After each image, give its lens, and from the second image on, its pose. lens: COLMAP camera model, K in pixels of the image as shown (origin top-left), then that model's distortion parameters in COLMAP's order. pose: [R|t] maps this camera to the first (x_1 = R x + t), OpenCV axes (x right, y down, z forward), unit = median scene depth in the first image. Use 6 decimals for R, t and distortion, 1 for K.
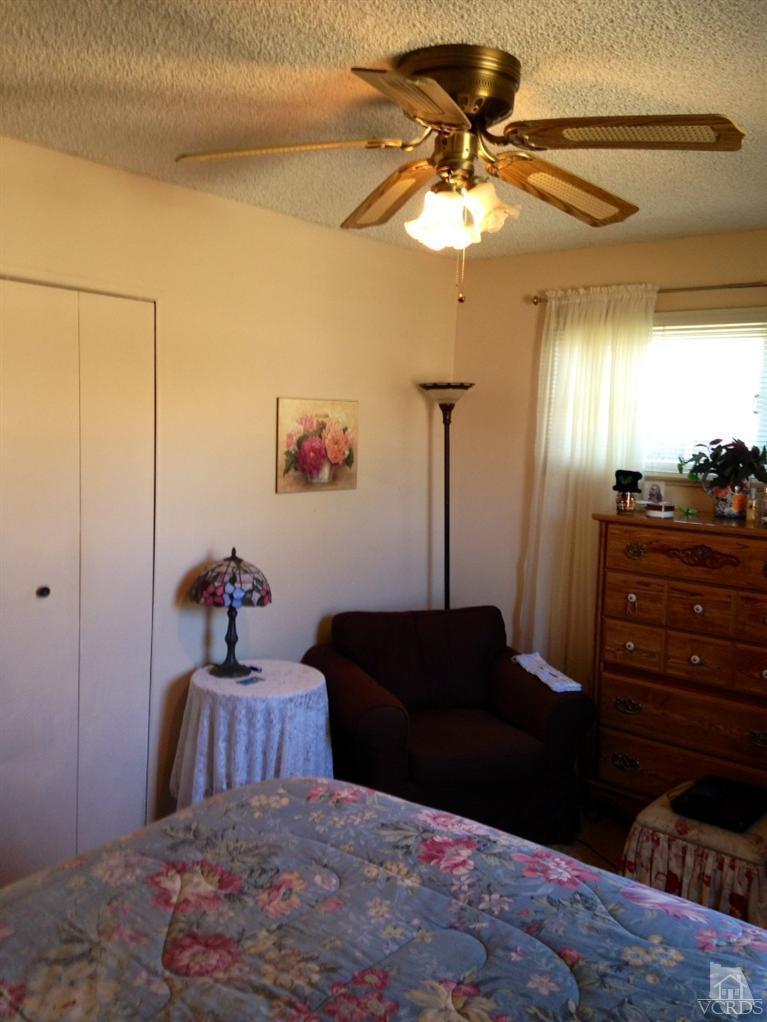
lens RADIAL K [[915.2, 0, 386.2], [0, 915.2, 511.8], [0, 0, 1]] dist [0.209852, -0.319139]
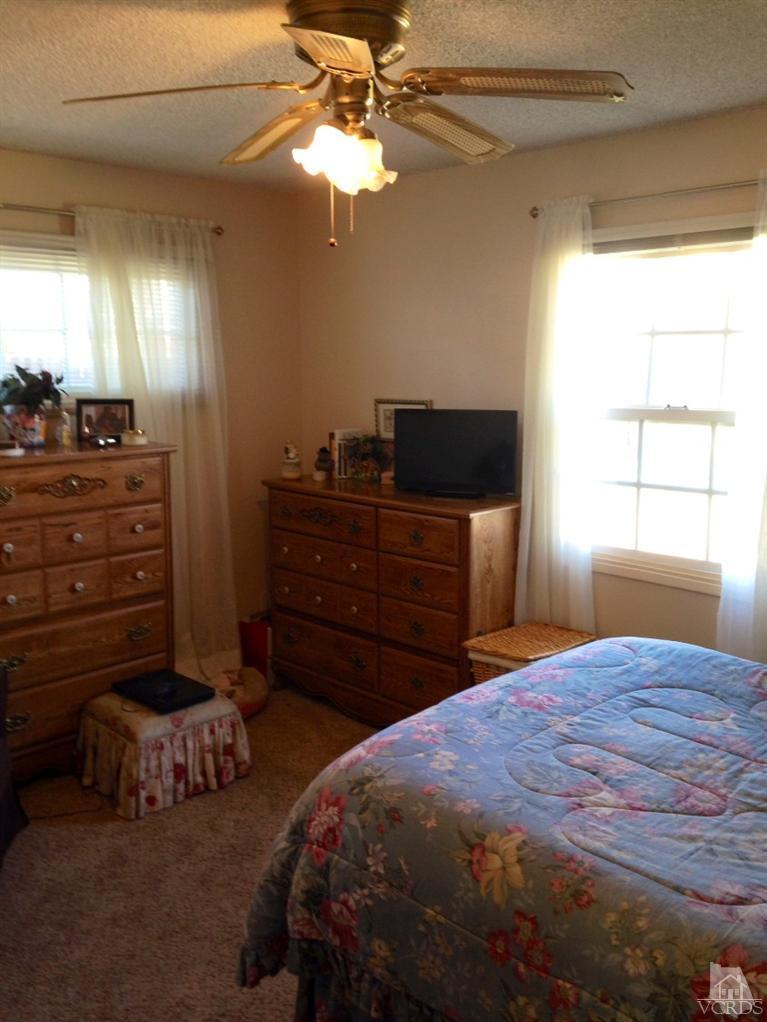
lens RADIAL K [[915.2, 0, 386.2], [0, 915.2, 511.8], [0, 0, 1]] dist [0.209852, -0.319139]
pose [[0.118742, -0.212514, 0.969917, -0.844545], [0.109765, 0.973650, 0.199894, -0.124691], [-0.986839, 0.082727, 0.138940, 0.733749]]
